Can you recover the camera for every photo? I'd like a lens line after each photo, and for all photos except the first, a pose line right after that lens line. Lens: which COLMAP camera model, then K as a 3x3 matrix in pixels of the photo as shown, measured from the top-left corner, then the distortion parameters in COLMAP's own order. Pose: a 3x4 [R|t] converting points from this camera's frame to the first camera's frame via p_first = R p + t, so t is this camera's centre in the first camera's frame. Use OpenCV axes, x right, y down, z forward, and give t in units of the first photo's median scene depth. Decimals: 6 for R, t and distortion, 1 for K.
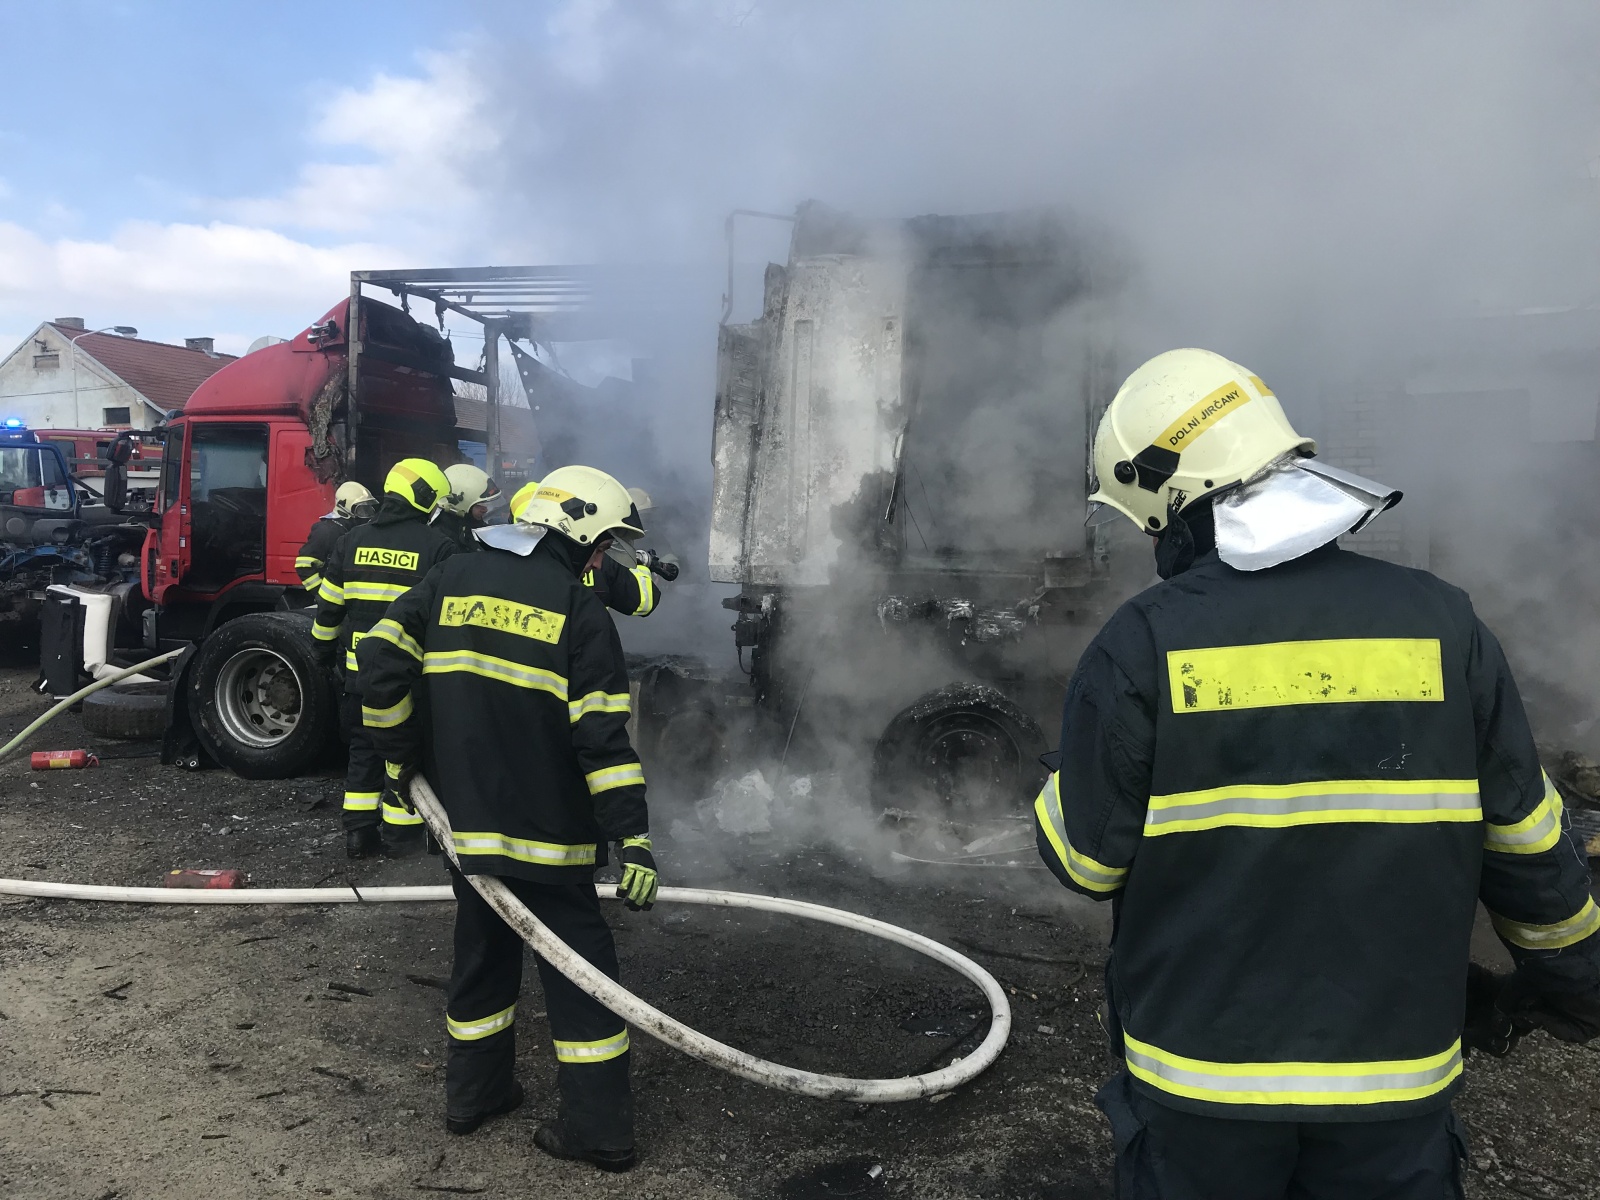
lens RADIAL K [[1310.1, 0, 796.6], [0, 1310.1, 615.9], [0, 0, 1]] dist [0.022834, -0.015014]
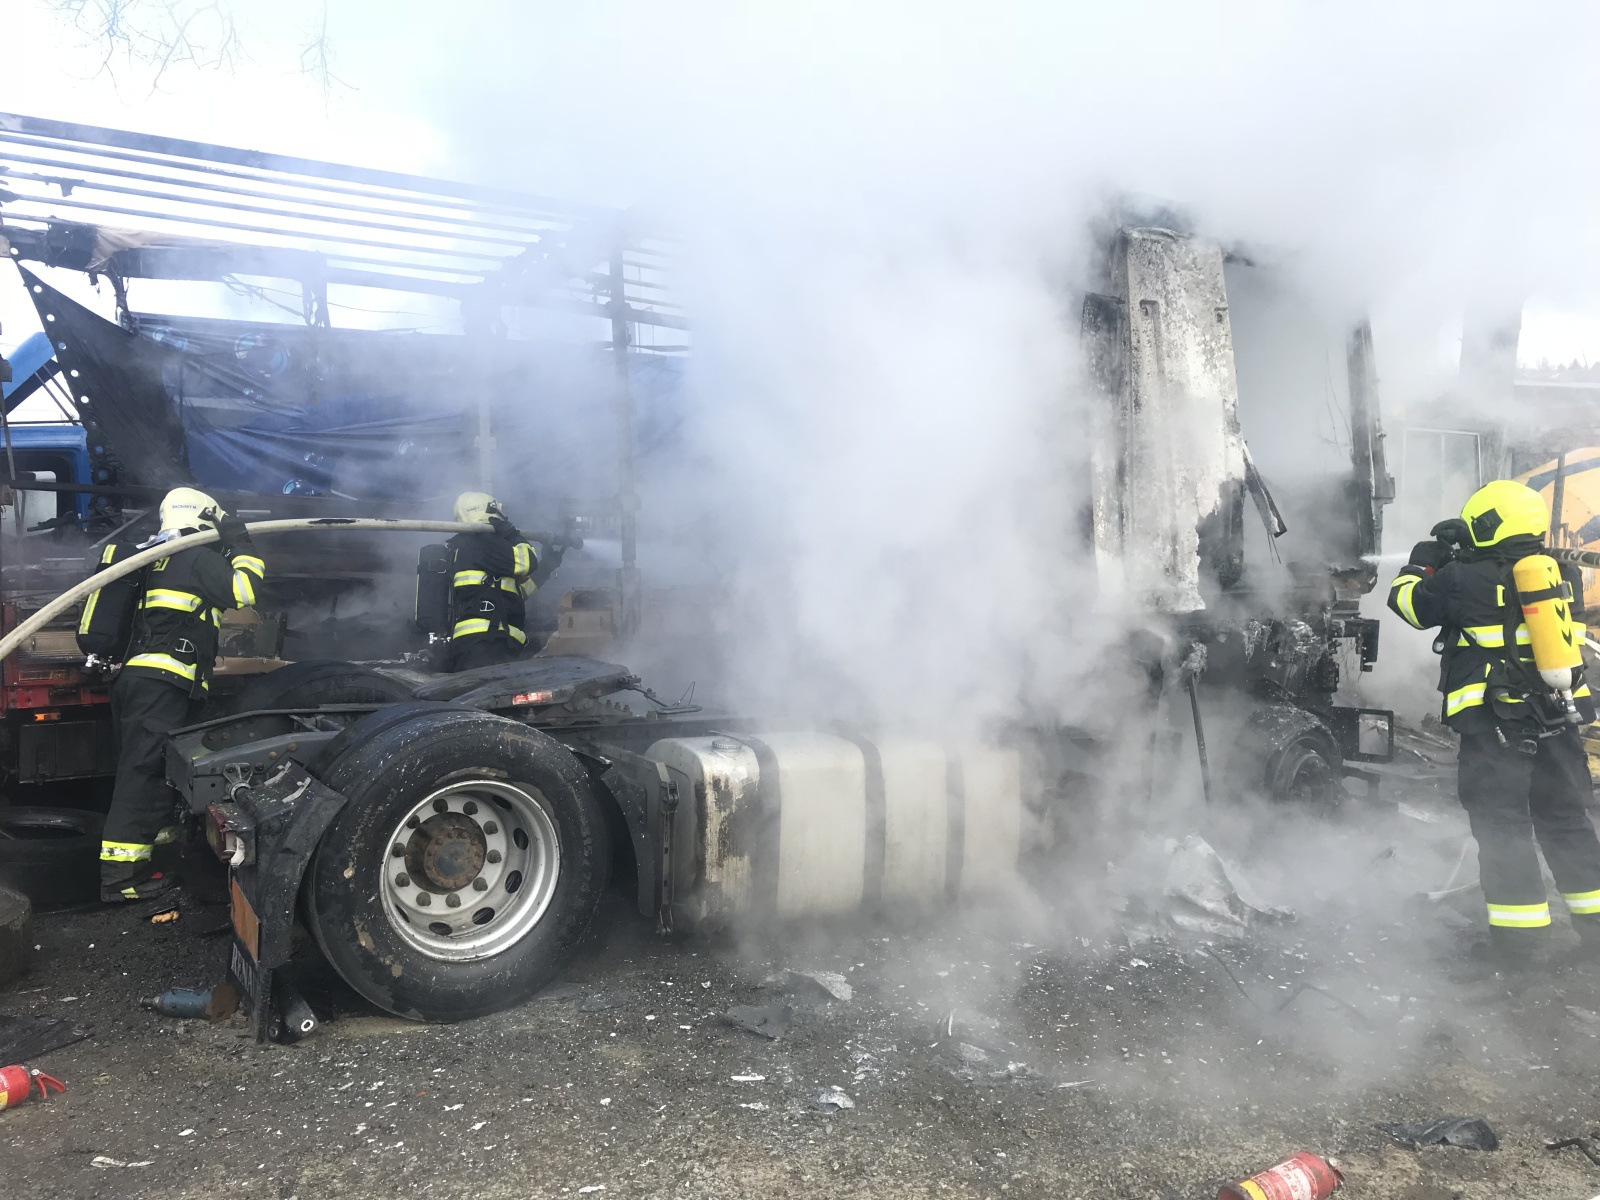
lens RADIAL K [[1310.1, 0, 790.2], [0, 1310.1, 597.1], [0, 0, 1]] dist [0.022834, -0.015014]
pose [[0.716552, -0.045904, 0.696021, -0.699682], [0.064824, 0.997896, -0.000923, -0.043561], [-0.694515, 0.045780, 0.718021, 0.511041]]
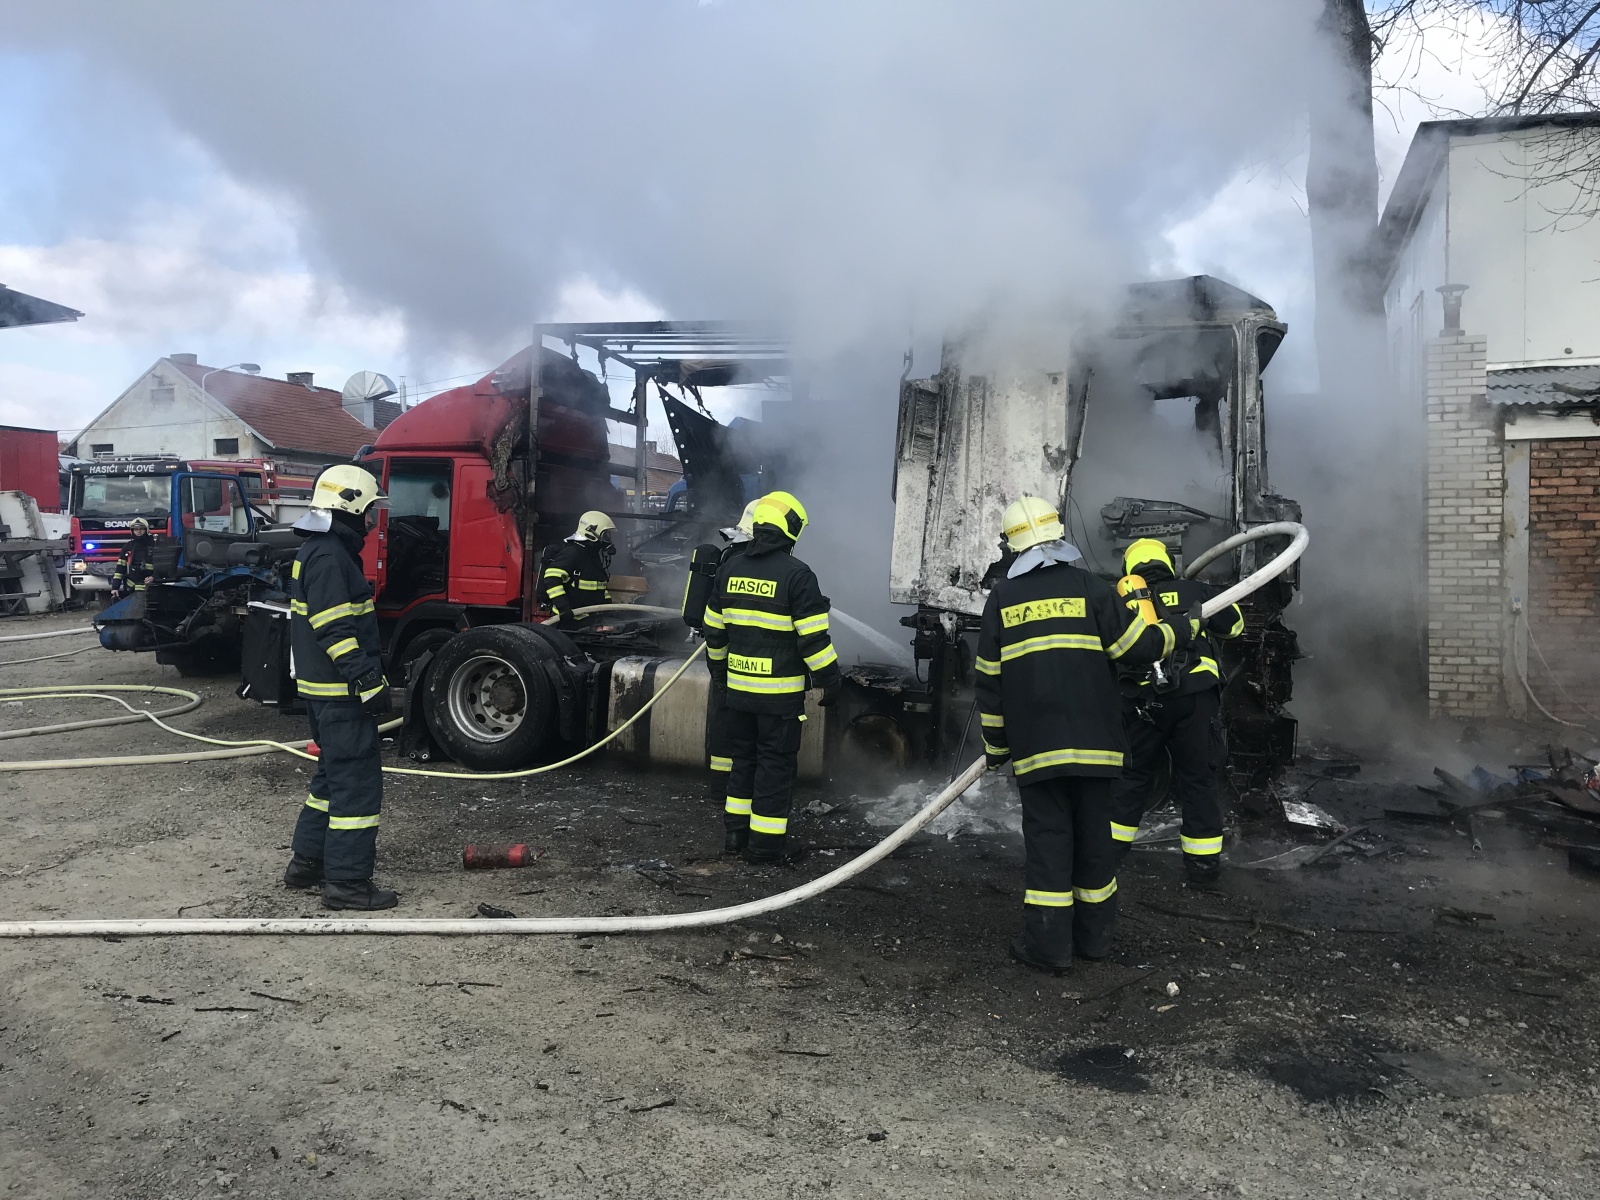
lens RADIAL K [[1310.1, 0, 792.8], [0, 1310.1, 590.8], [0, 0, 1]] dist [0.022834, -0.015014]
pose [[0.998867, 0.012986, -0.045791, -0.092750], [-0.015001, 0.998922, -0.043925, 0.014571], [0.045171, 0.044562, 0.997985, -0.135532]]
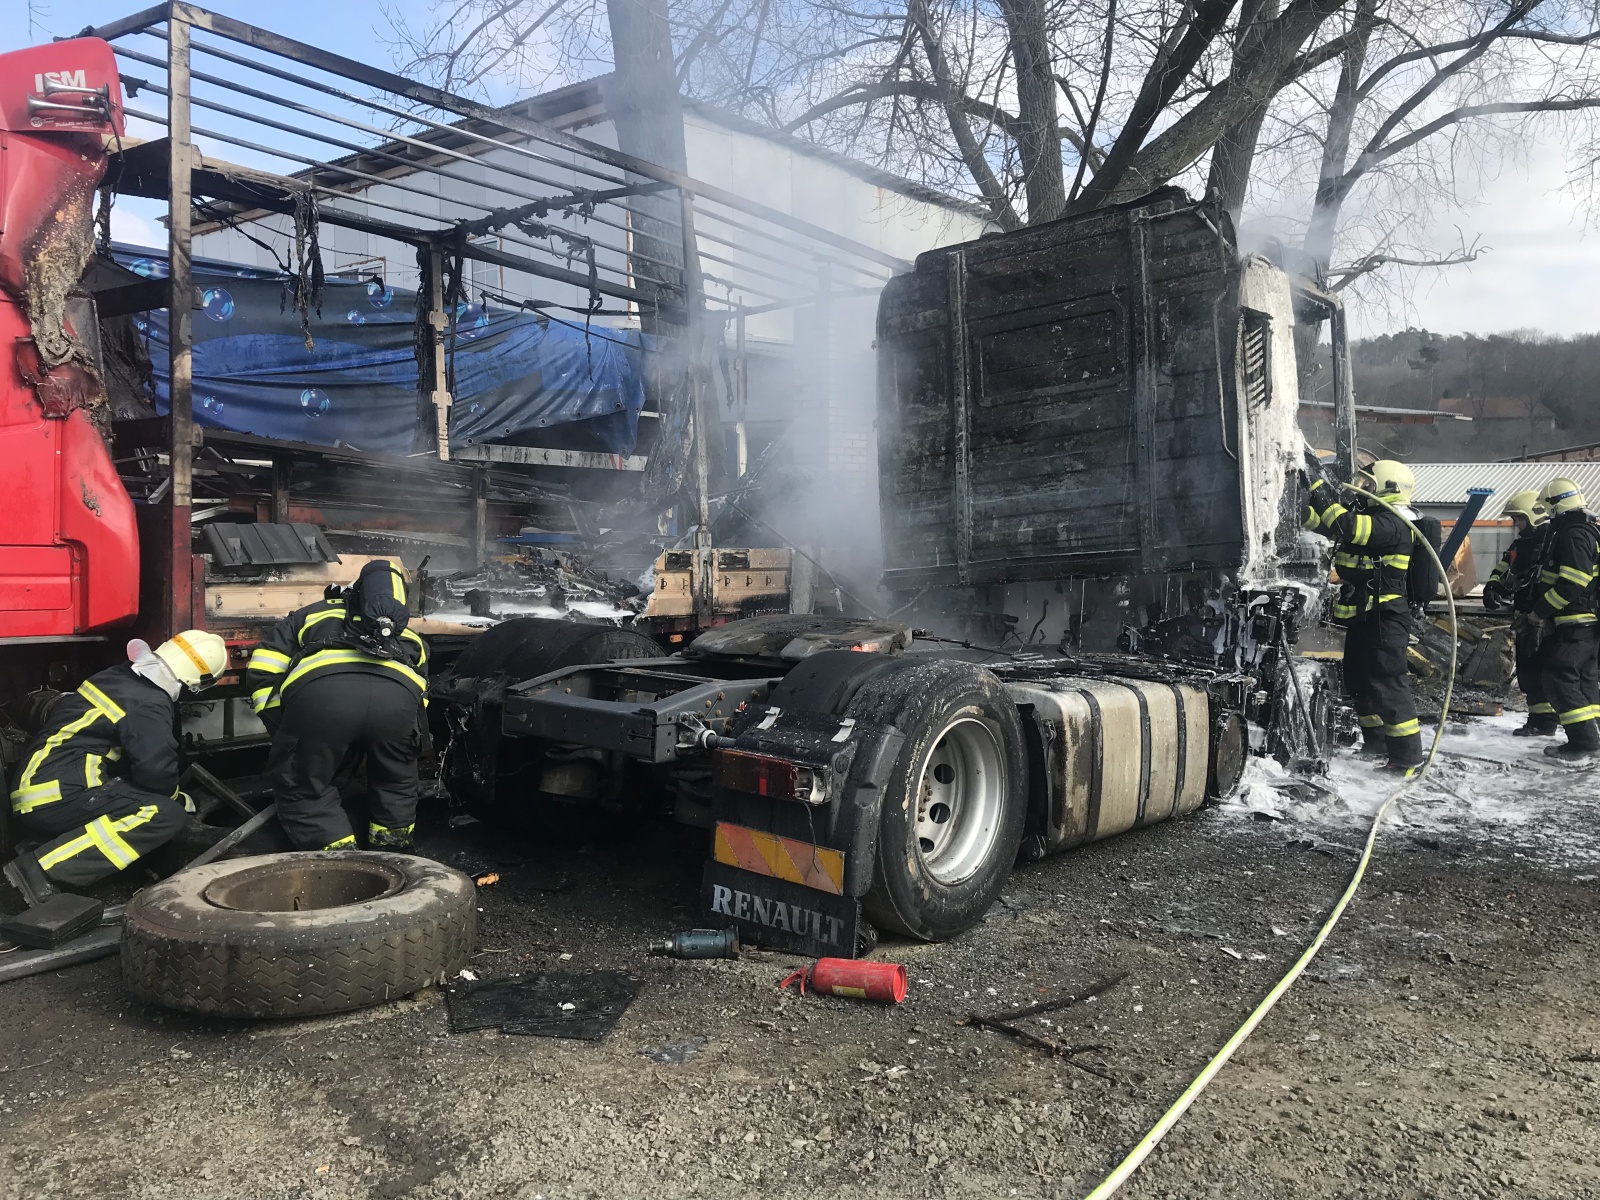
lens RADIAL K [[1310.1, 0, 802.3], [0, 1310.1, 593.8], [0, 0, 1]] dist [0.022834, -0.015014]
pose [[0.446317, -0.053750, 0.893259, -0.981425], [0.052411, 0.998051, 0.033868, -0.057151], [-0.893339, 0.031701, 0.448264, 0.799229]]
